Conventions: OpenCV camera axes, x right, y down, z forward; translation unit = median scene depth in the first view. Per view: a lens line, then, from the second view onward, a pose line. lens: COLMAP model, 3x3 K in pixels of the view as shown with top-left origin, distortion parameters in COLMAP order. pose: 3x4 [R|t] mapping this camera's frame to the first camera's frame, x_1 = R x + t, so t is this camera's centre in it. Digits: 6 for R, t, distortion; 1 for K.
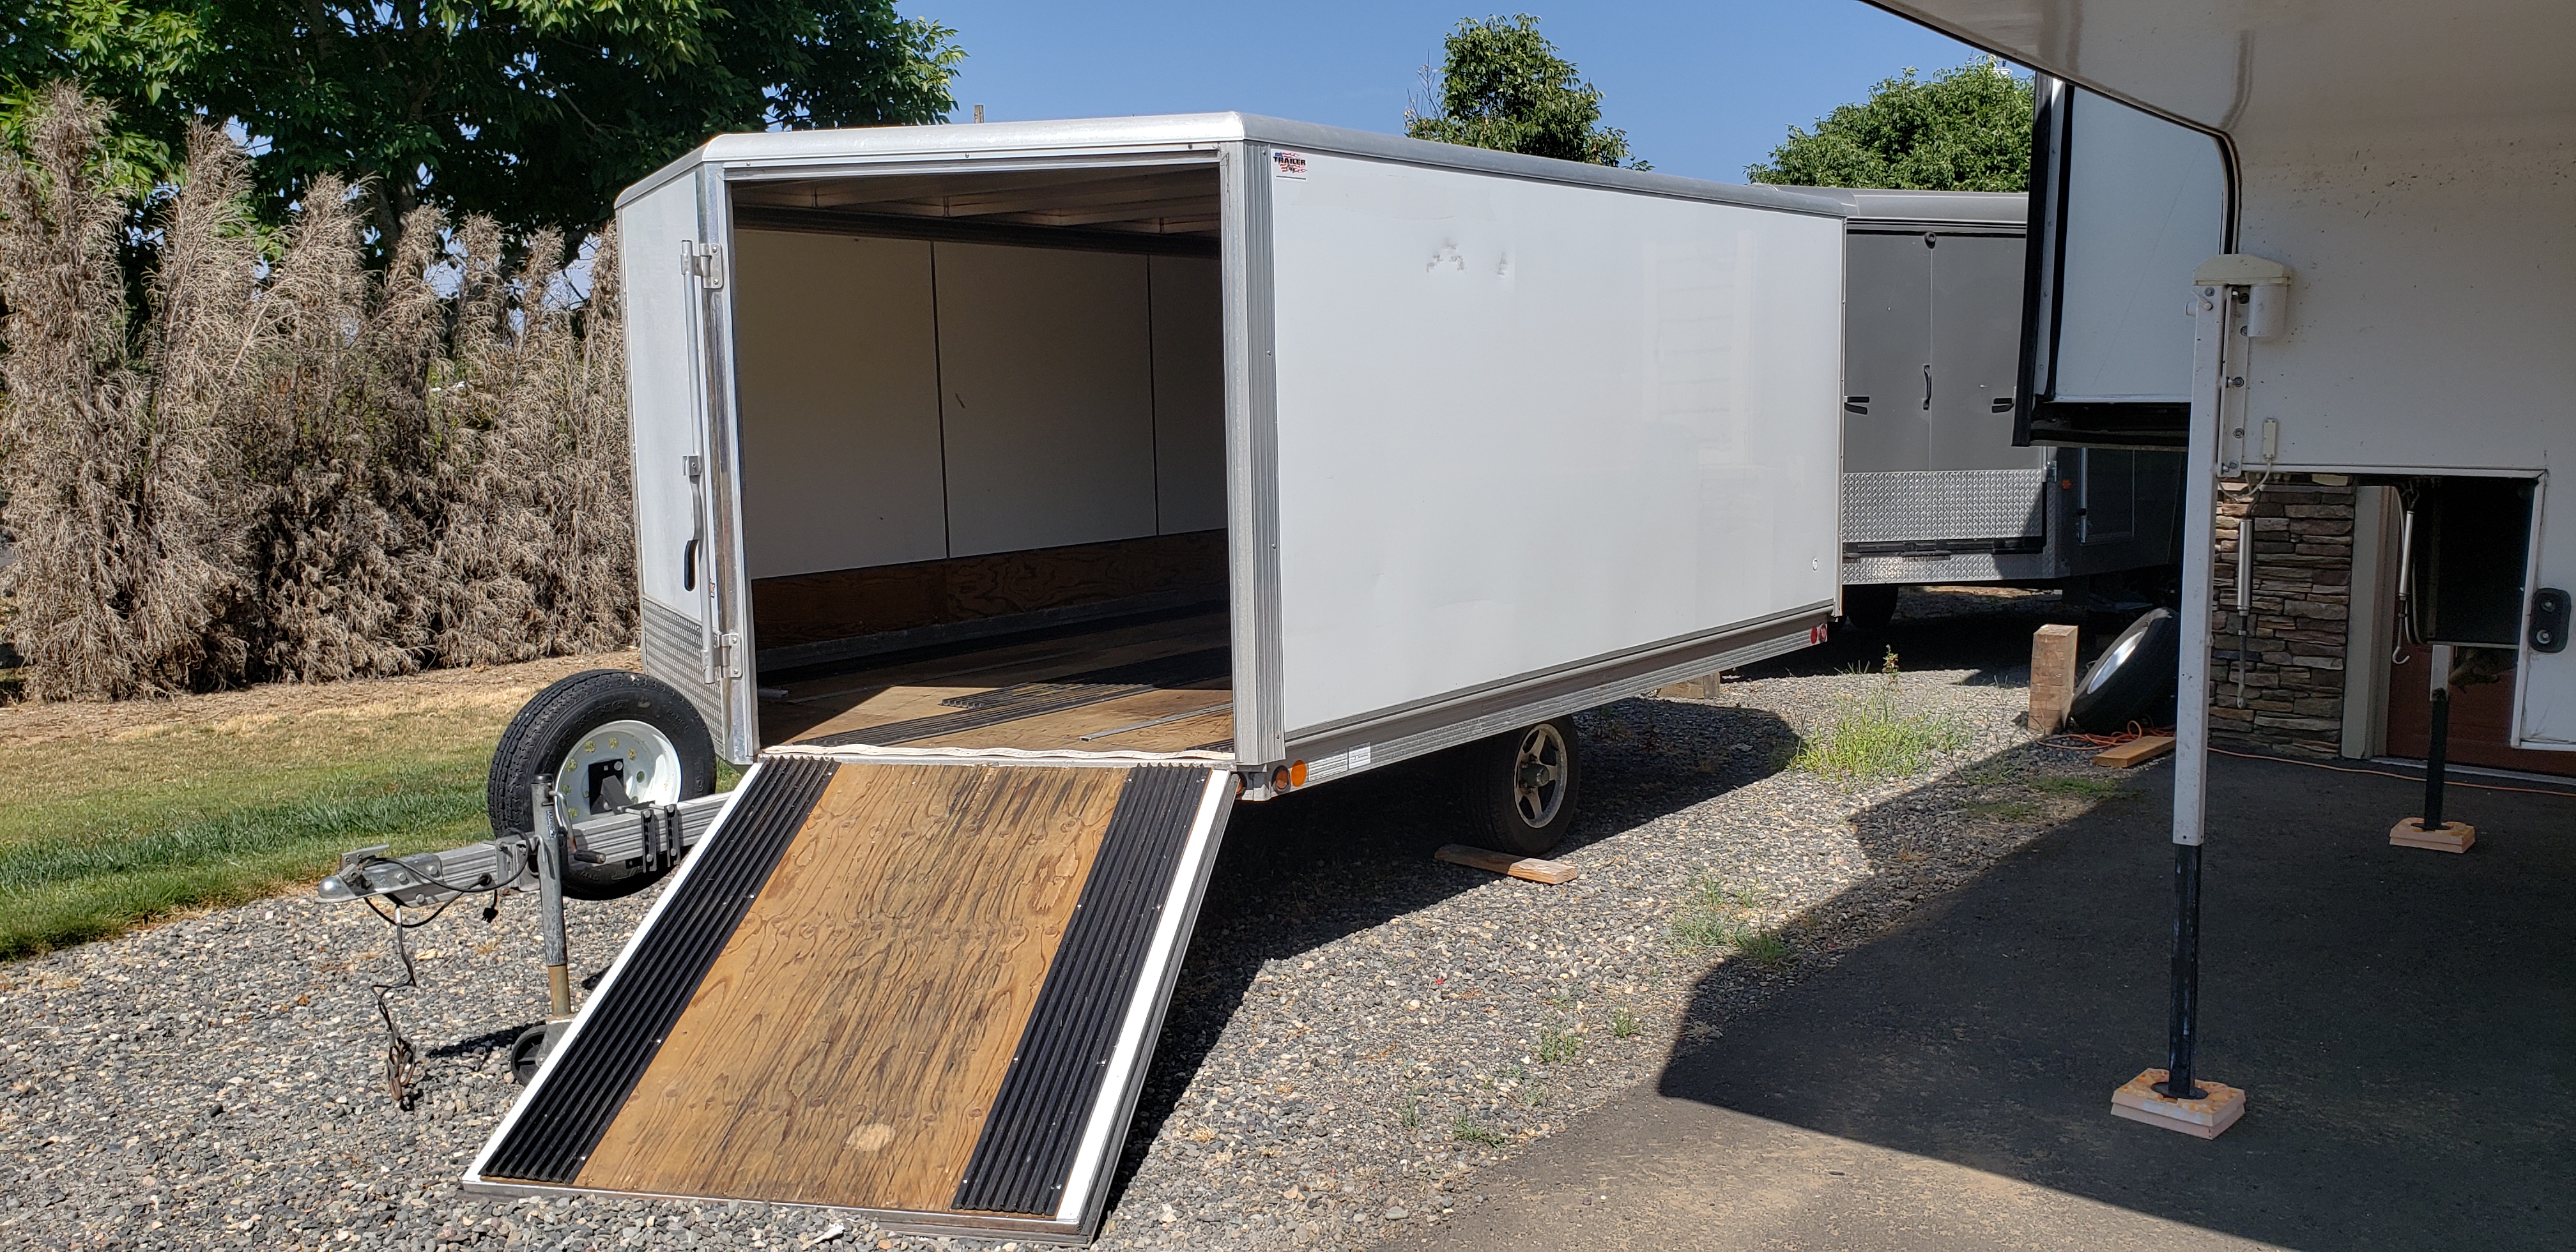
lens RADIAL K [[2009.9, 0, 1288.0], [0, 2009.9, 626.0], [0, 0, 1]] dist [-0.038418, 0.066051]
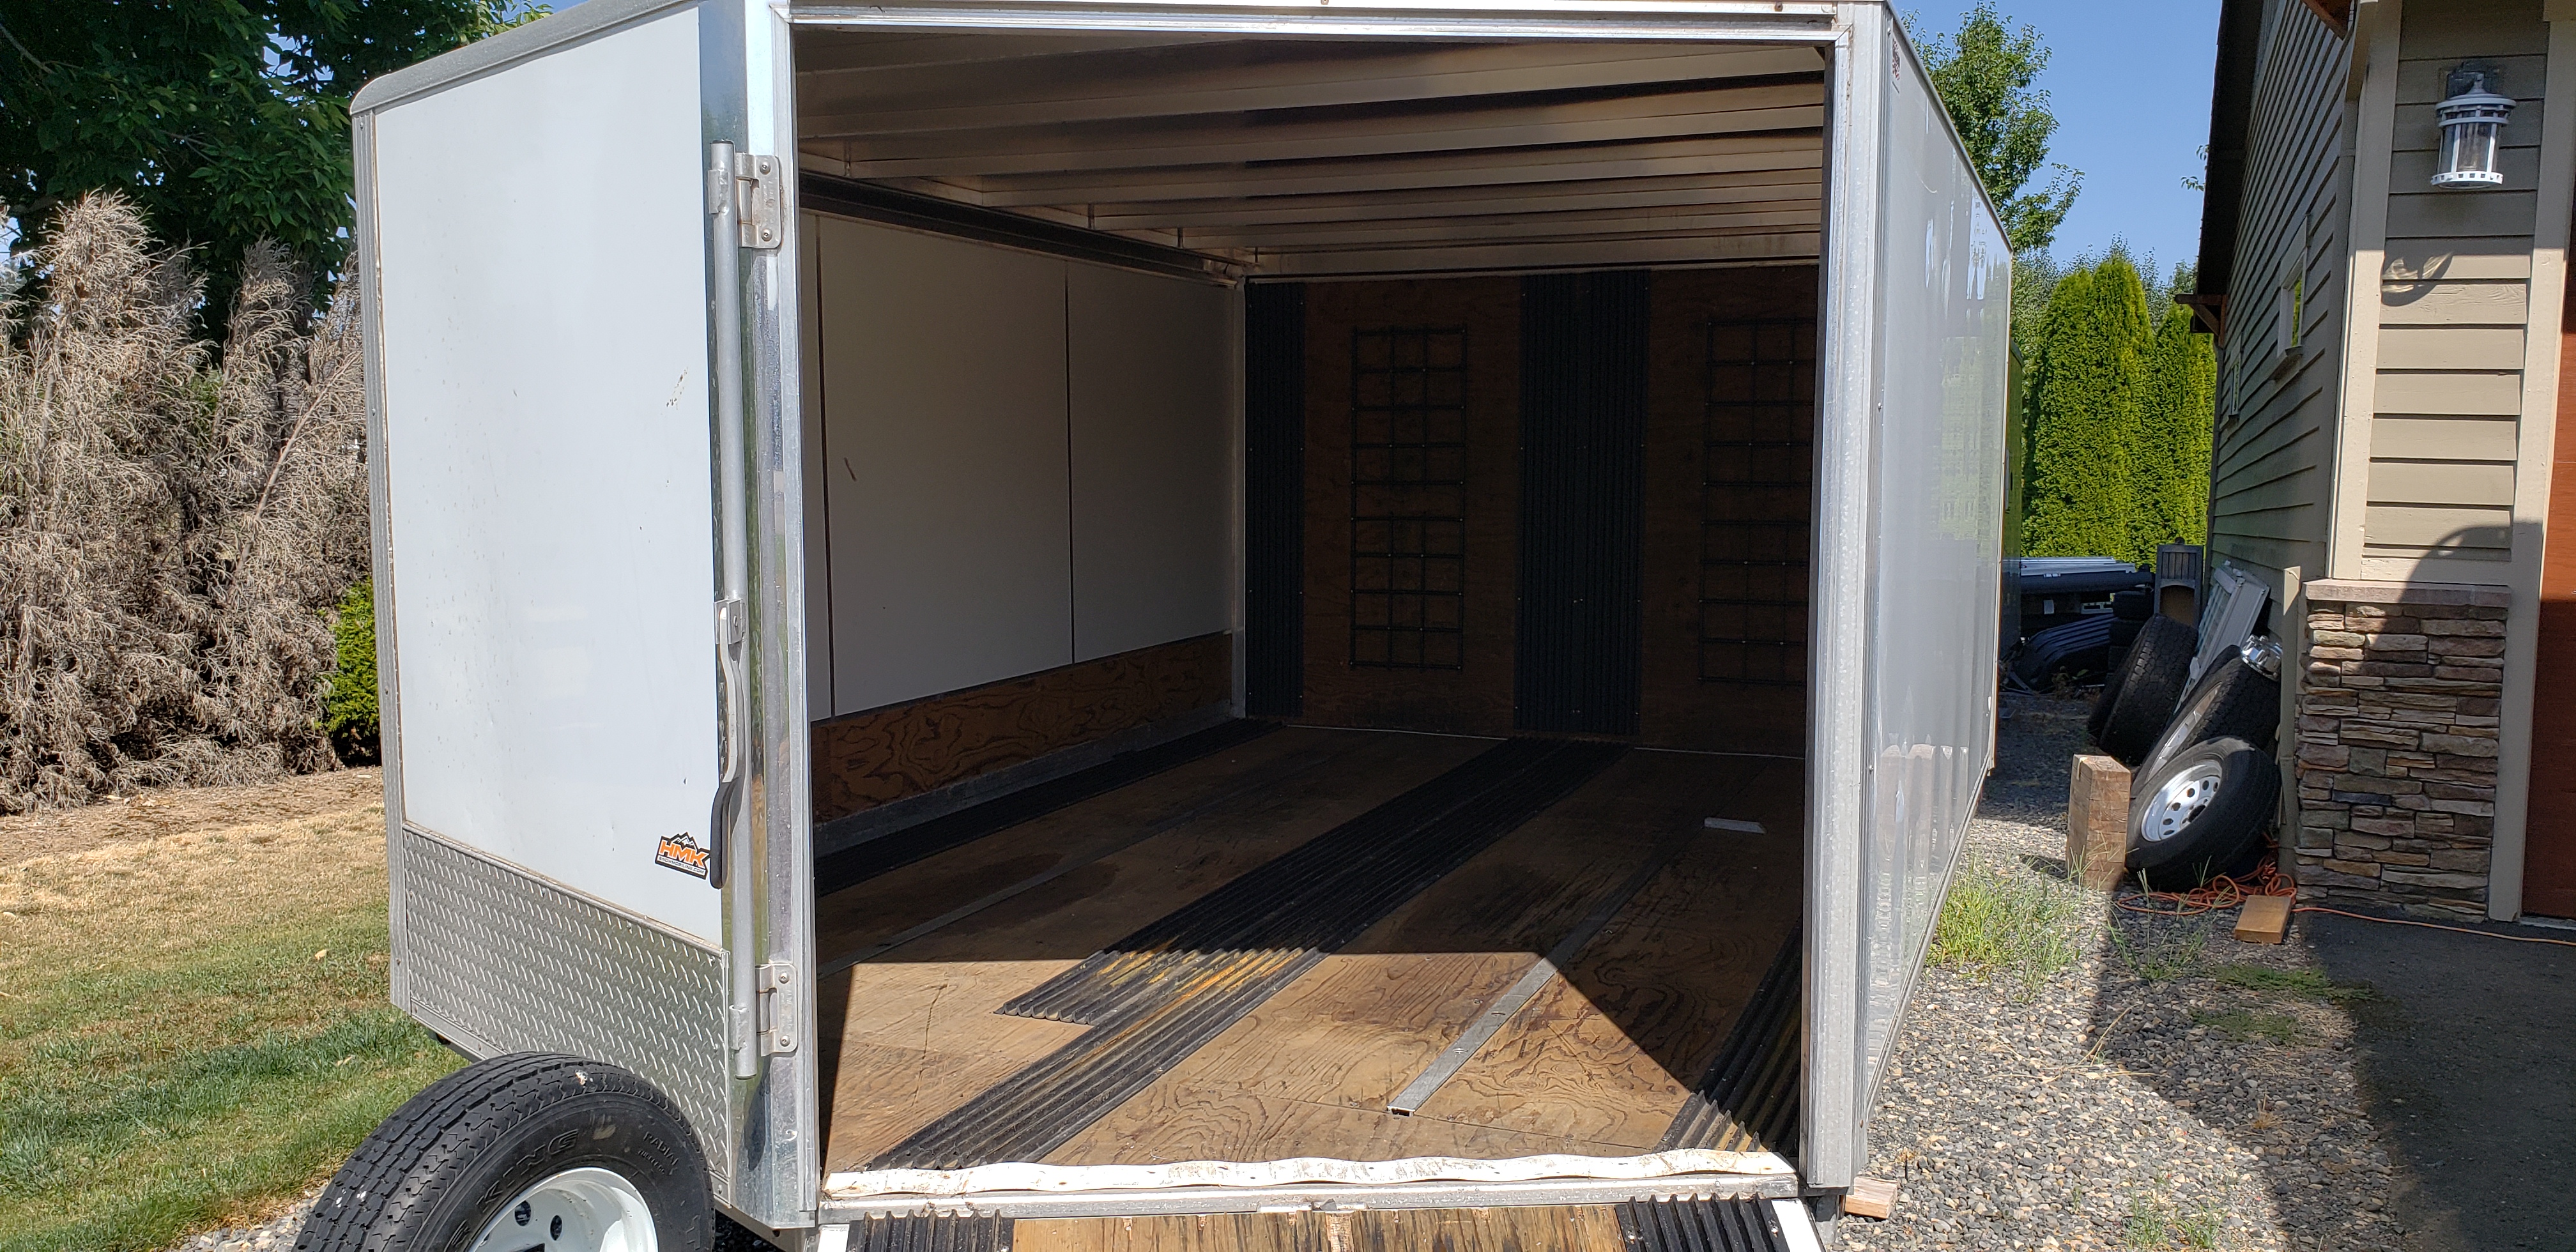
lens RADIAL K [[2009.9, 0, 1288.0], [0, 2009.9, 626.0], [0, 0, 1]] dist [-0.038418, 0.066051]
pose [[0.961341, -0.002941, 0.275346, -0.190386], [0.010390, 0.999618, -0.025600, -0.041499], [-0.275165, 0.027471, 0.961004, 0.325620]]
